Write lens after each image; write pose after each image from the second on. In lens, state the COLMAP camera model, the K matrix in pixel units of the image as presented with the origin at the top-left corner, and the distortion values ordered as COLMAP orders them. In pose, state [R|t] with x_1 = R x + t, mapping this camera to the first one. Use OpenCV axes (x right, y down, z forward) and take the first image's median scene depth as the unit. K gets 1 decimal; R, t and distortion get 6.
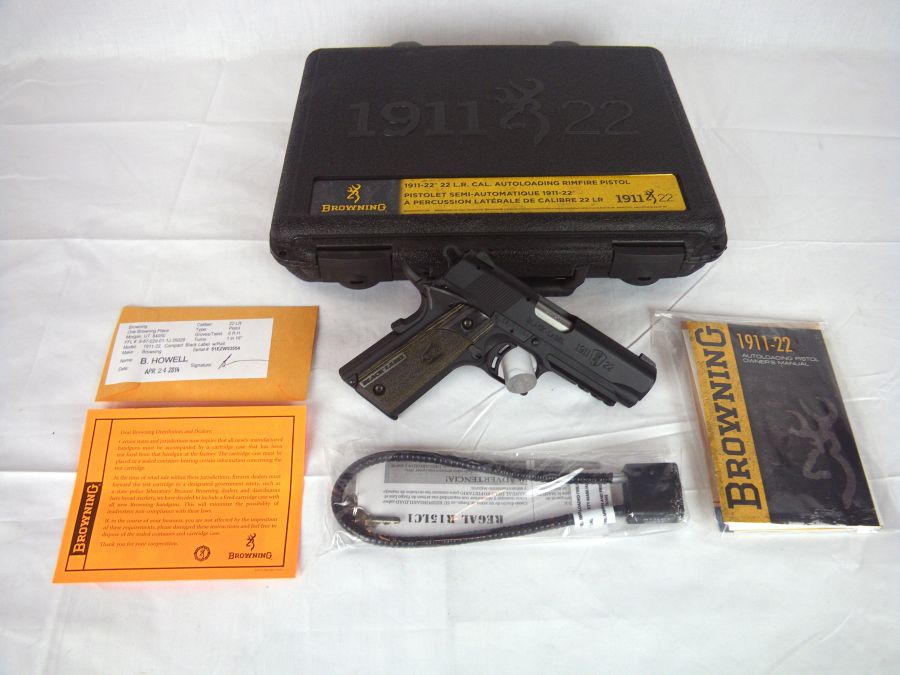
lens RADIAL K [[746.5, 0, 458.3], [0, 746.5, 339.9], [0, 0, 1]] dist [-0.155521, 0.122304]
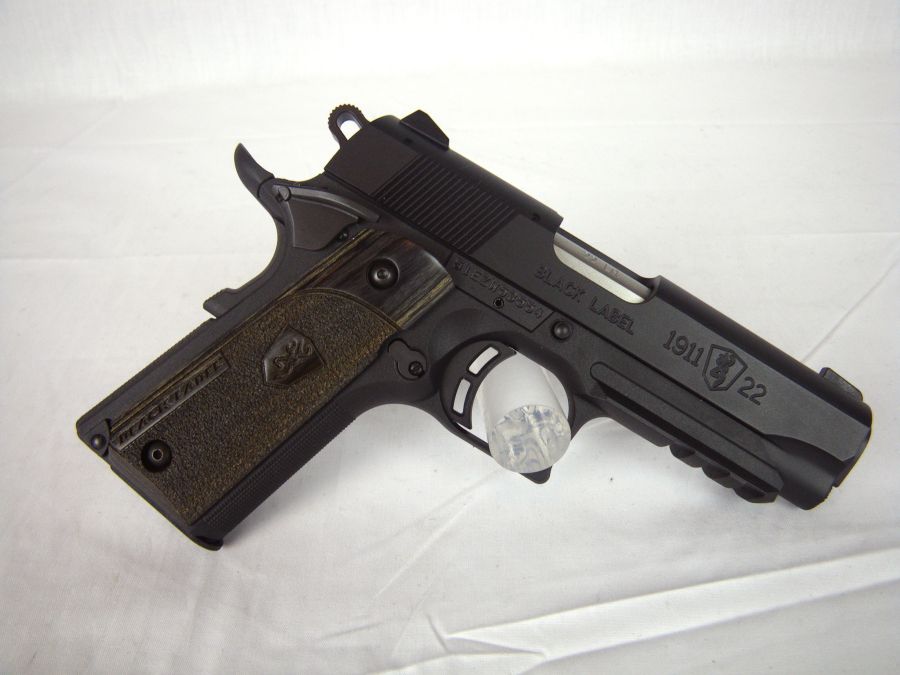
lens RADIAL K [[746.5, 0, 458.3], [0, 746.5, 339.9], [0, 0, 1]] dist [-0.155521, 0.122304]
pose [[0.998932, -0.028674, -0.036236, 0.062618], [0.015884, 0.949474, -0.313443, 0.126428], [0.043393, 0.312532, 0.948916, 0.615999]]
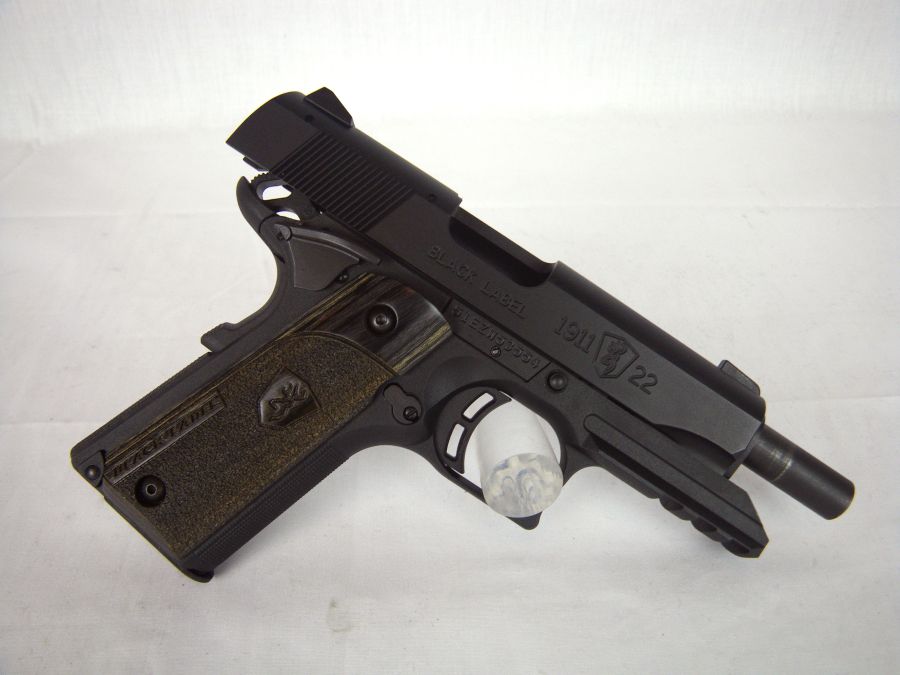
lens RADIAL K [[746.5, 0, 458.3], [0, 746.5, 339.9], [0, 0, 1]] dist [-0.155521, 0.122304]
pose [[0.999414, 0.013291, -0.031543, 0.062750], [-0.021993, 0.955477, -0.294246, 0.096423], [0.026228, 0.294767, 0.955209, 0.604985]]
